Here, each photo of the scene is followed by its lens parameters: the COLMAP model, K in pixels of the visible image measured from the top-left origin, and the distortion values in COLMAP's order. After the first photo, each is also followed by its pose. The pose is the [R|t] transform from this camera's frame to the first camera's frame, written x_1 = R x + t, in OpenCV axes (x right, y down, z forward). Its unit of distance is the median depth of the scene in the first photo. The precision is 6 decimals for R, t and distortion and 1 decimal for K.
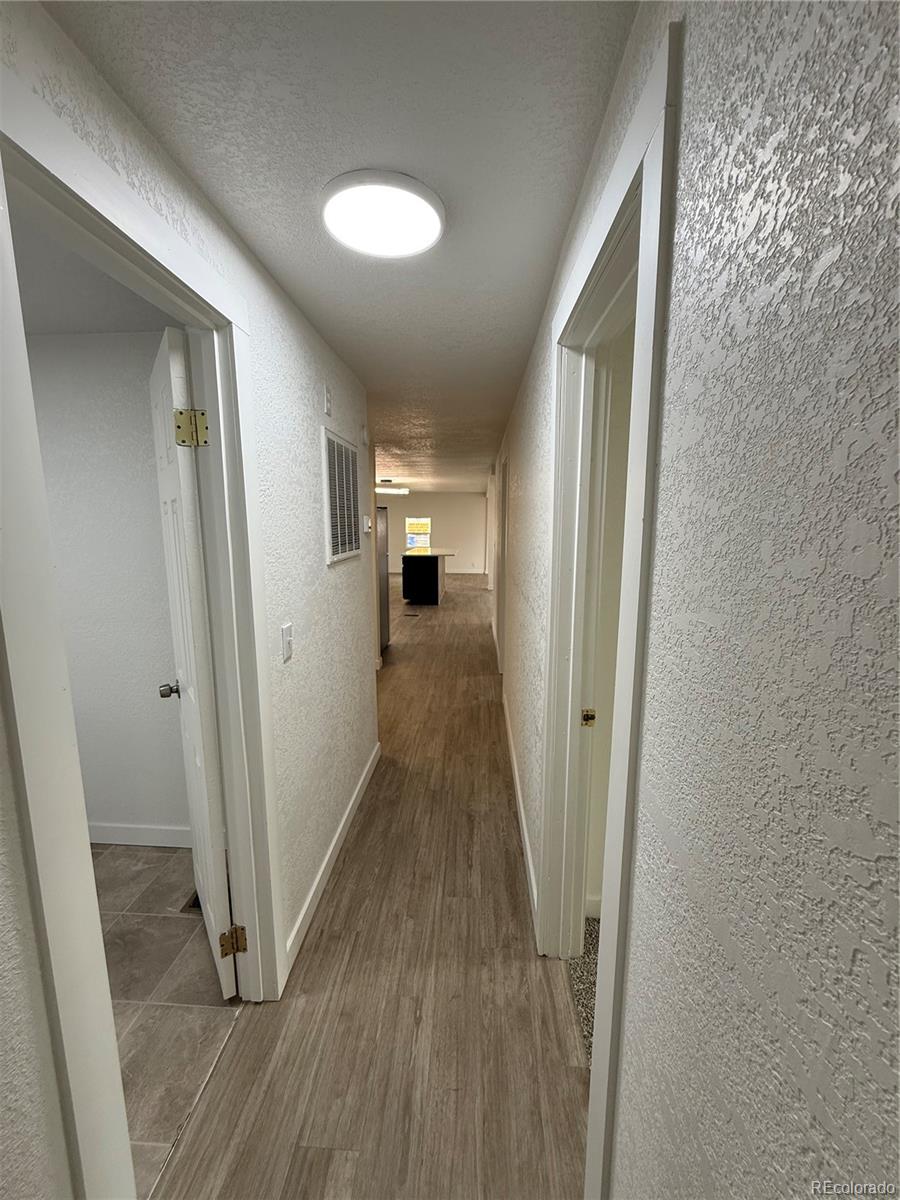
lens RADIAL K [[490.6, 0, 449.2], [0, 490.6, 596.2], [0, 0, 1]] dist [0.000344, 0.000387]
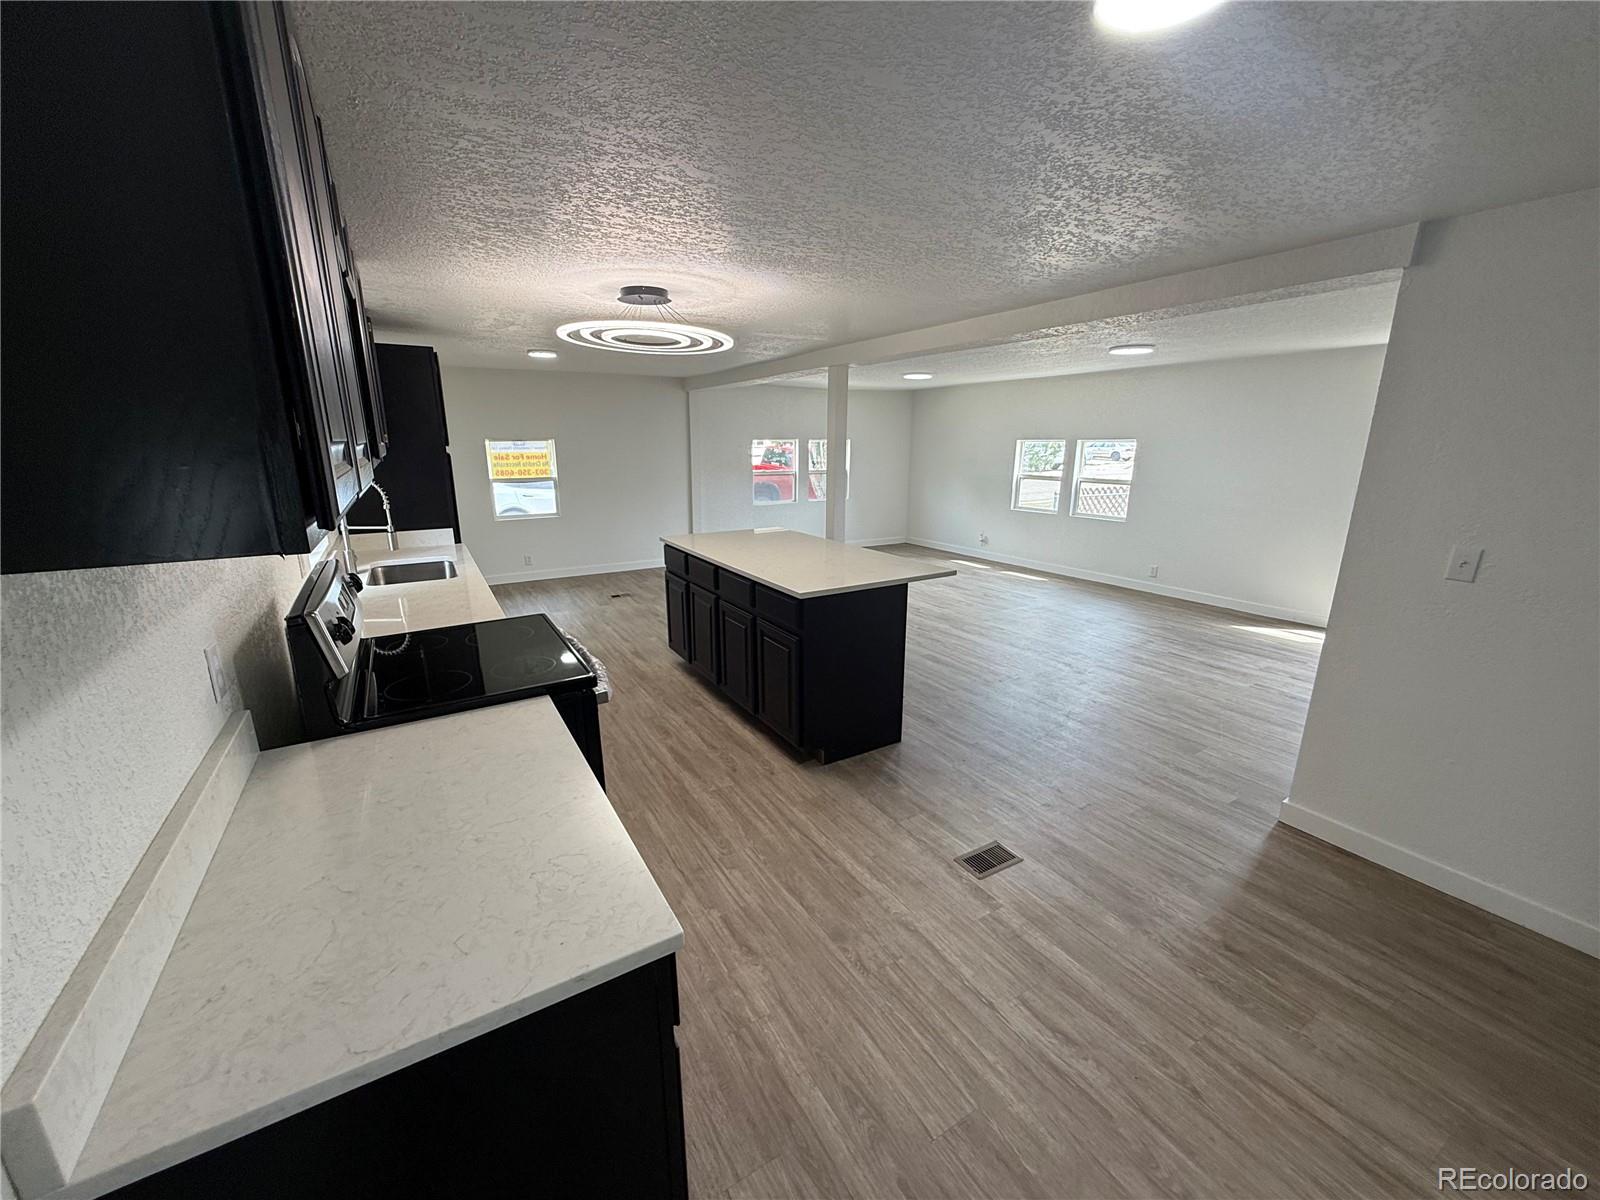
lens RADIAL K [[639.3, 0, 794.4], [0, 639.3, 599.5], [0, 0, 1]] dist [-0.001470, 0.000532]
pose [[0.826269, -0.140851, 0.545380, -0.453708], [0.089753, 0.988783, 0.119387, -0.196626], [-0.556079, -0.049697, 0.829643, 1.170020]]
